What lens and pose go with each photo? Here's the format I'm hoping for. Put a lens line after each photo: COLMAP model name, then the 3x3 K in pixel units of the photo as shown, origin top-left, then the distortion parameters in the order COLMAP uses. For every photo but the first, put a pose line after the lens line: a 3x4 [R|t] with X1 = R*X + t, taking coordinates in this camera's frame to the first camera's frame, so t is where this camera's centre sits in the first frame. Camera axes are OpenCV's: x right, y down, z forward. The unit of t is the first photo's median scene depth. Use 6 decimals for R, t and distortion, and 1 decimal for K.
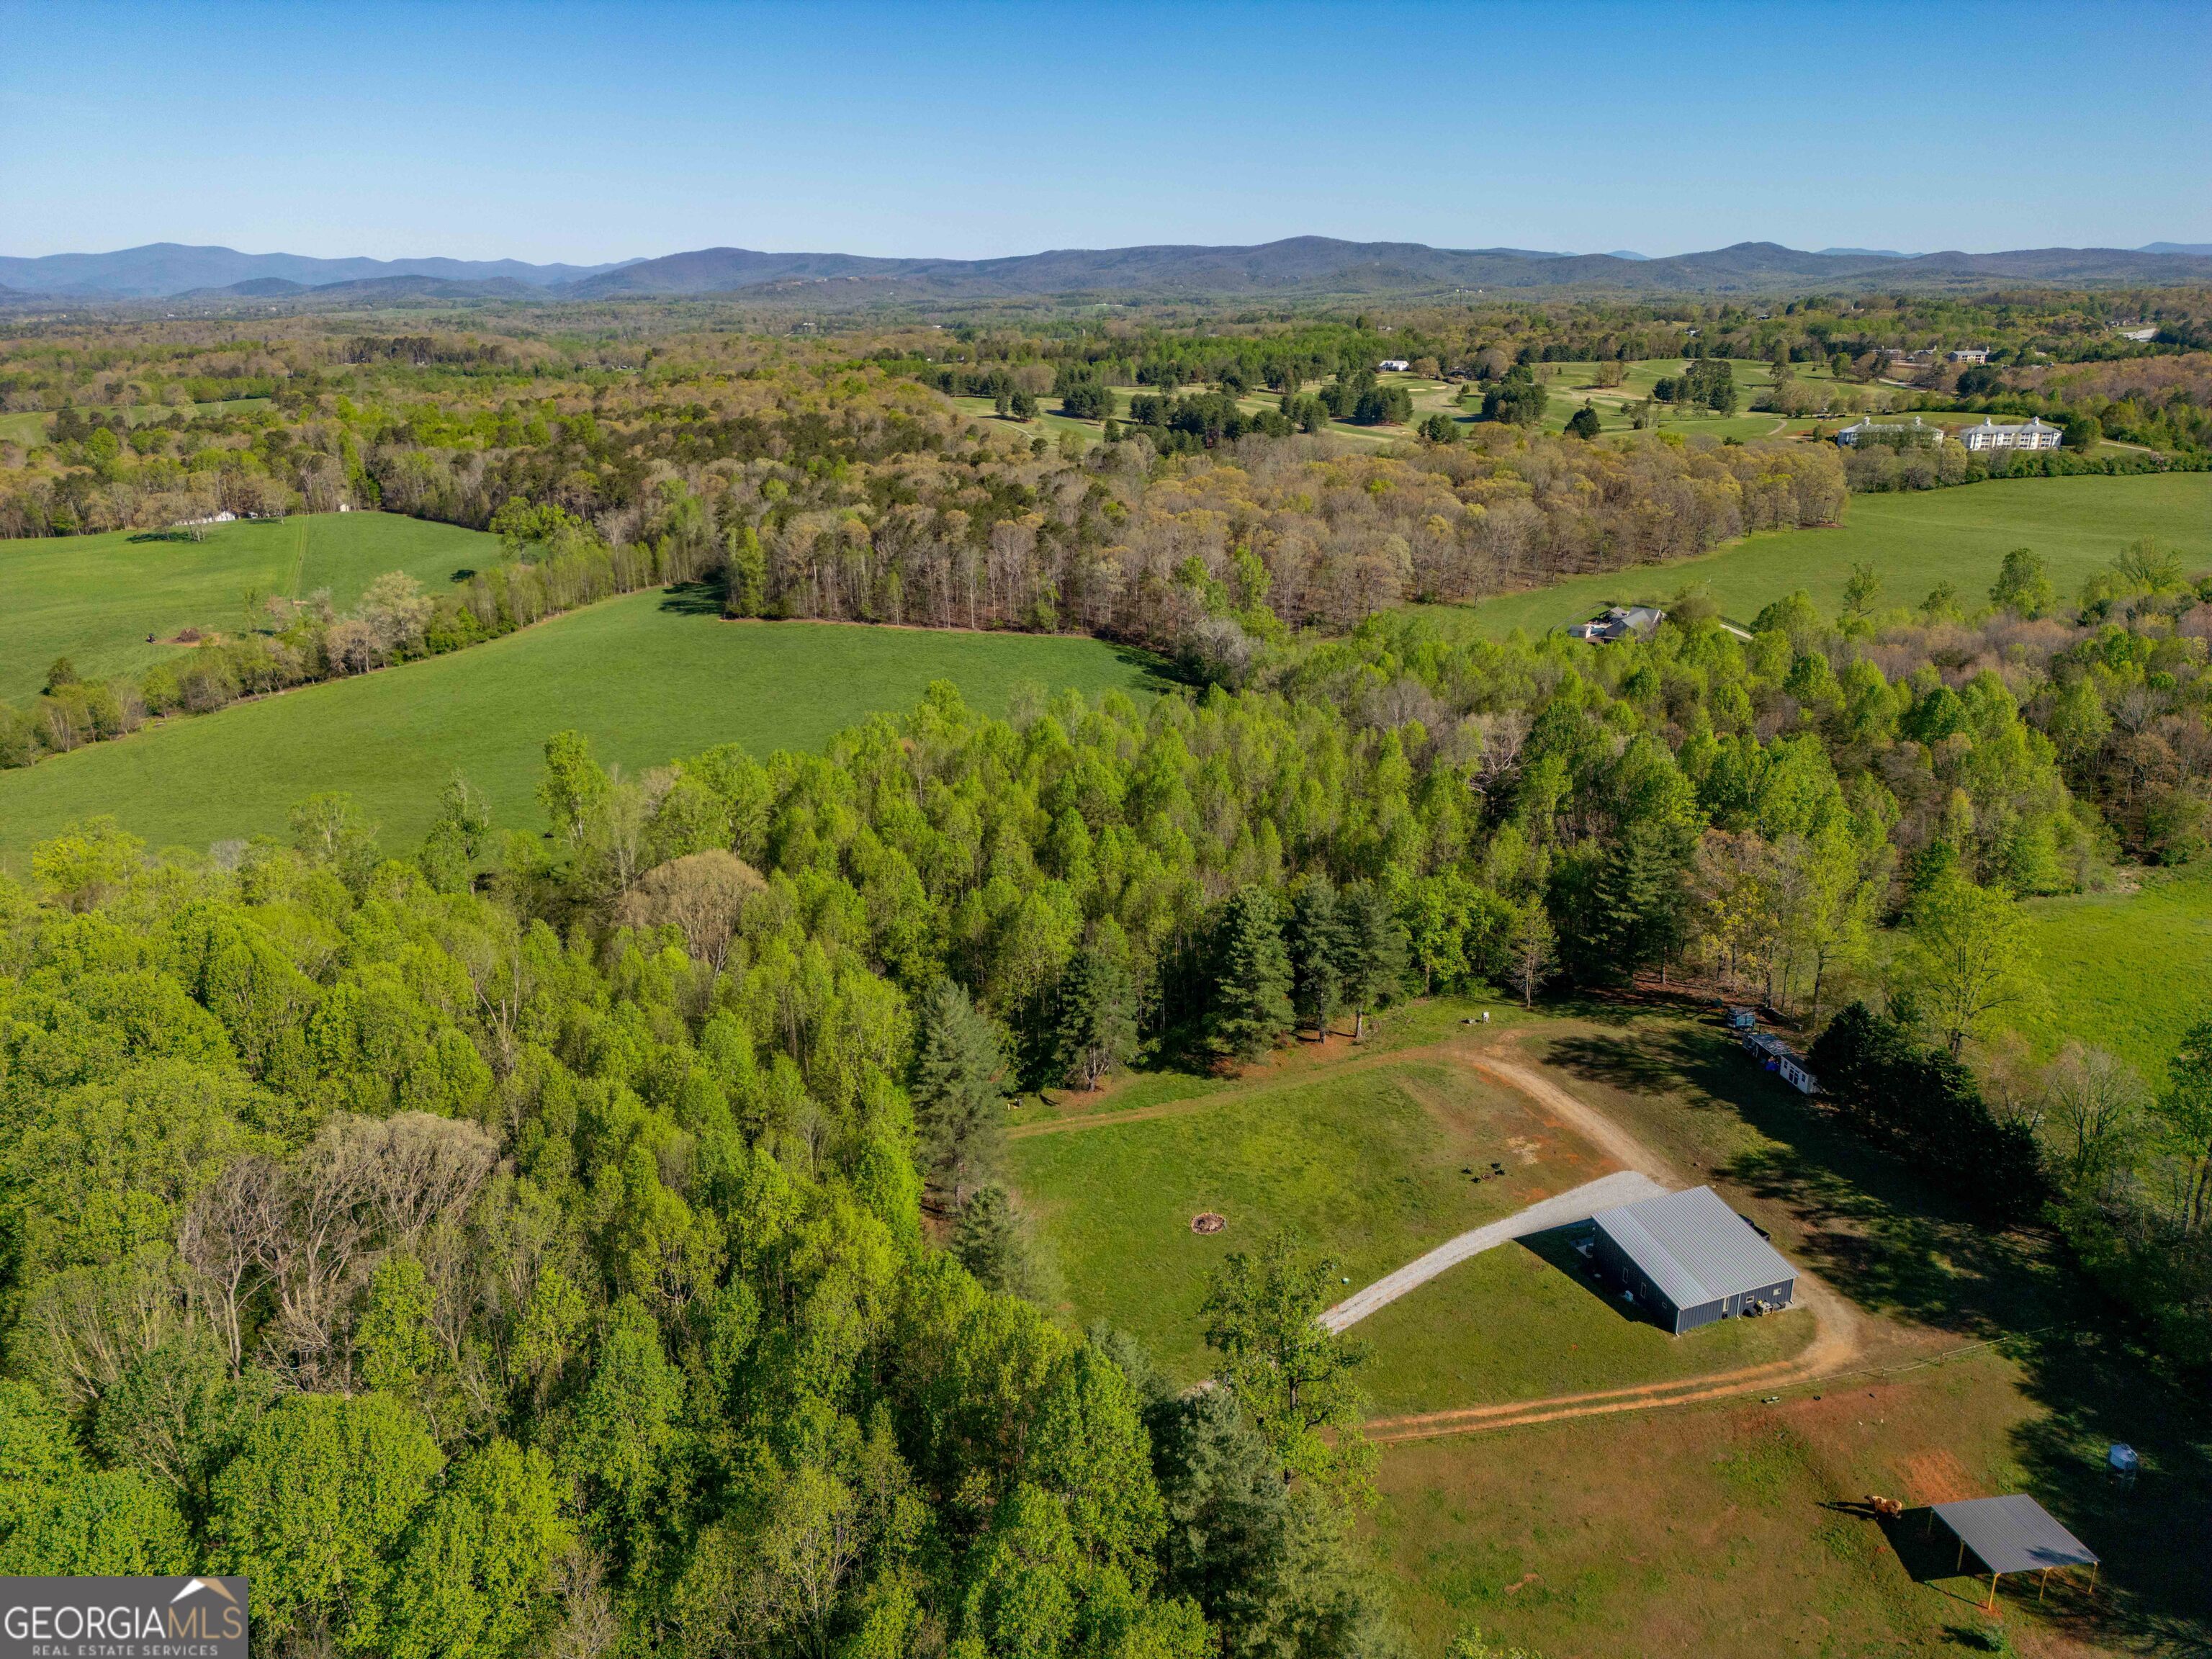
lens RADIAL K [[1517.7, 0, 1124.7], [0, 1517.7, 871.1], [0, 0, 1]] dist [0.049278, -0.024735]
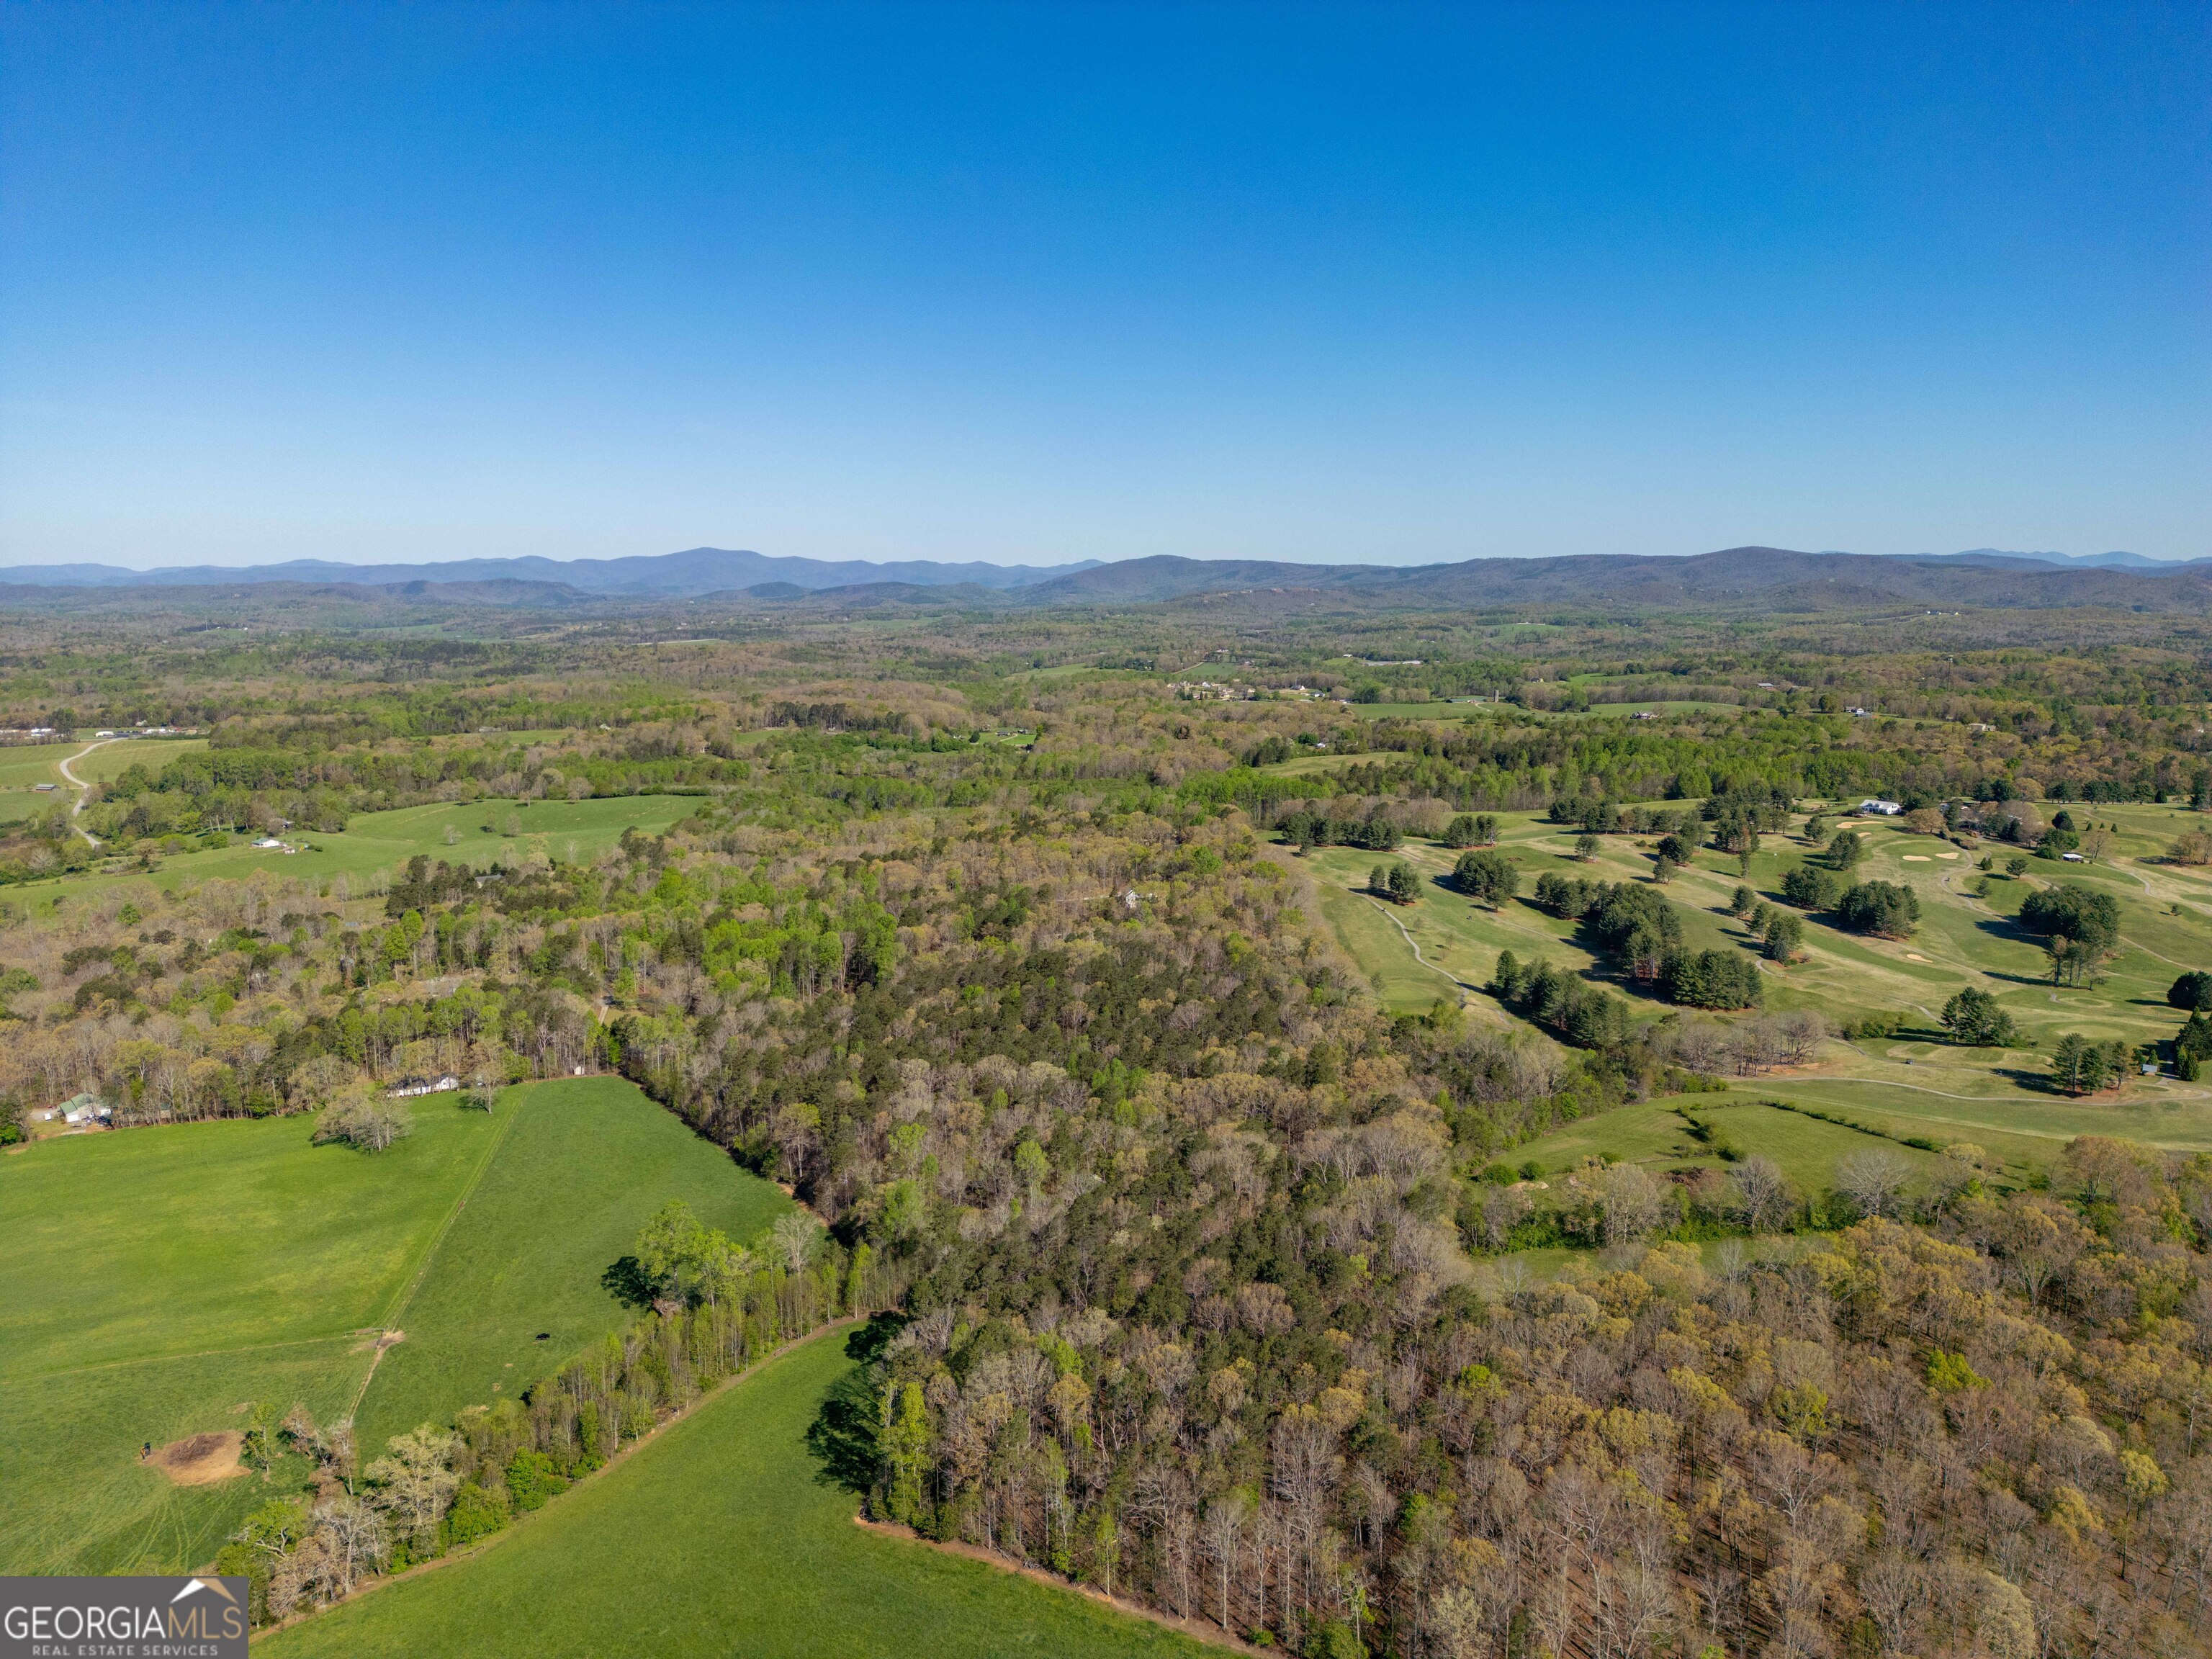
lens RADIAL K [[1517.7, 0, 1106.9], [0, 1517.7, 836.9], [0, 0, 1]] dist [0.049278, -0.024735]
pose [[0.961100, 0.057553, -0.270139, 0.003149], [-0.108528, 0.978074, -0.177742, -0.354856], [0.253987, 0.200145, 0.946273, 0.342655]]
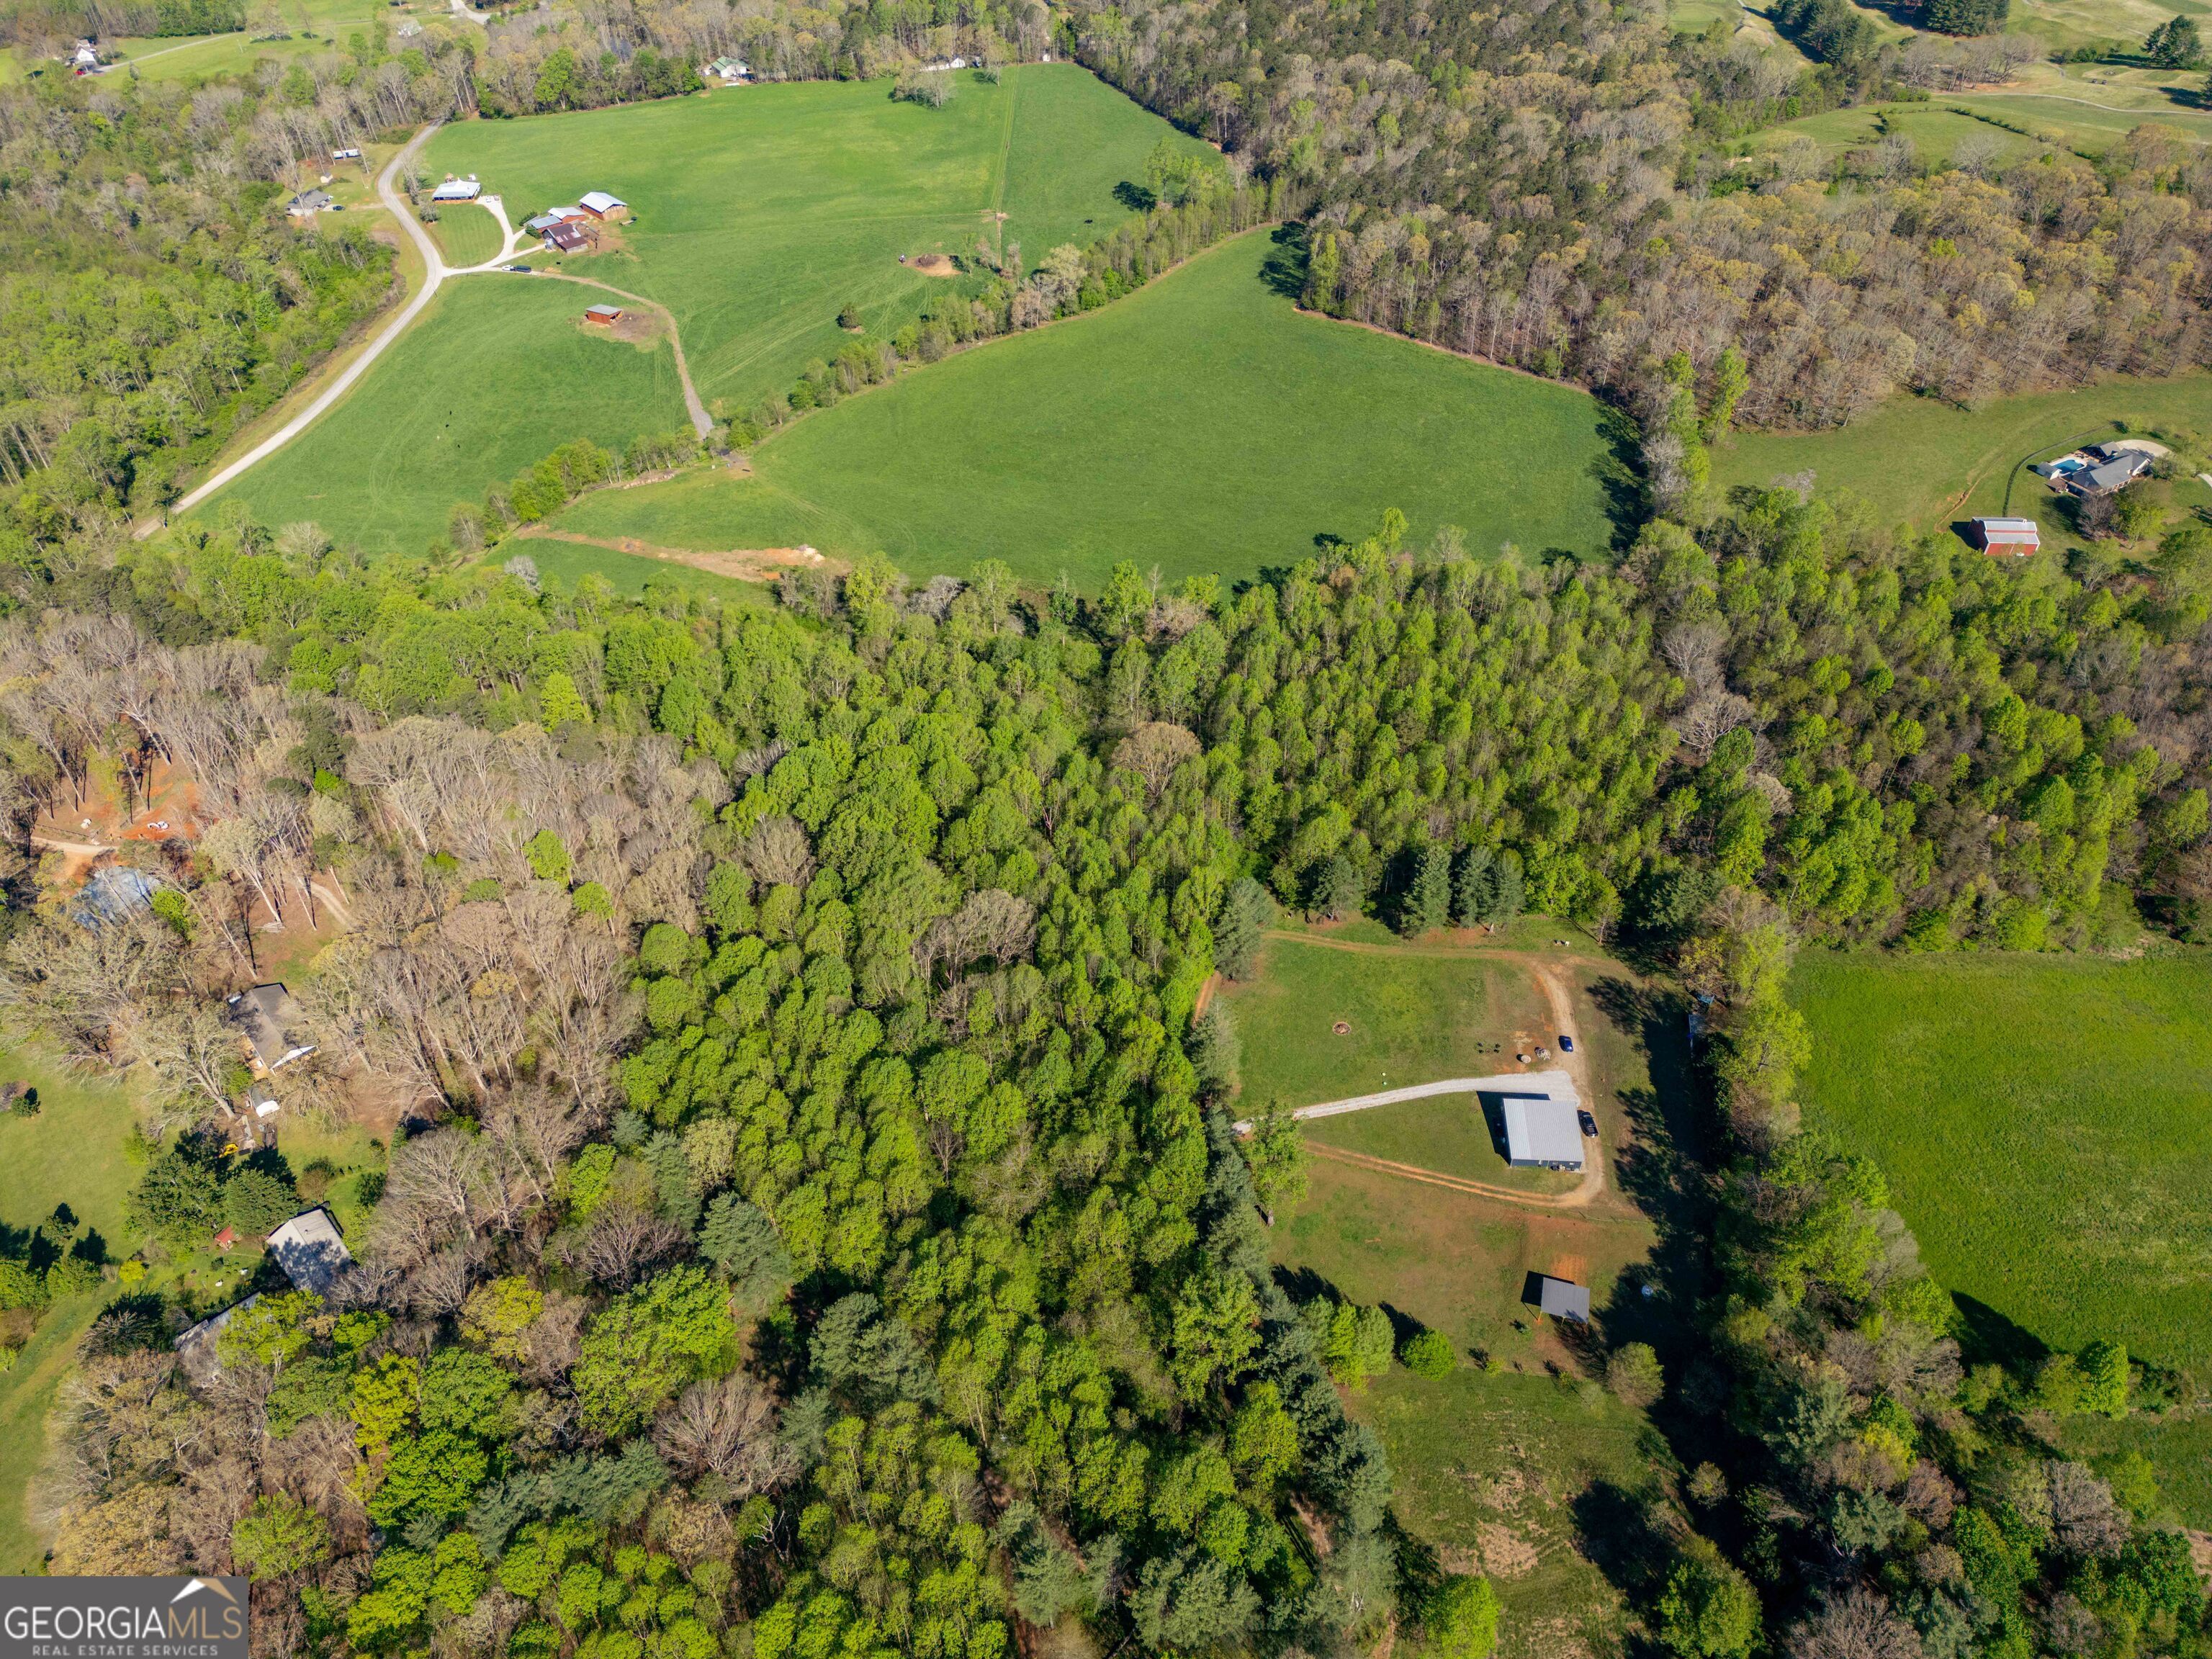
lens RADIAL K [[1517.7, 0, 1130.0], [0, 1517.7, 841.4], [0, 0, 1]] dist [0.049278, -0.024735]
pose [[0.908256, 0.286951, -0.304517, 0.116572], [-0.149789, 0.902539, 0.403715, -0.259927], [0.390685, -0.321064, 0.862719, -0.262616]]
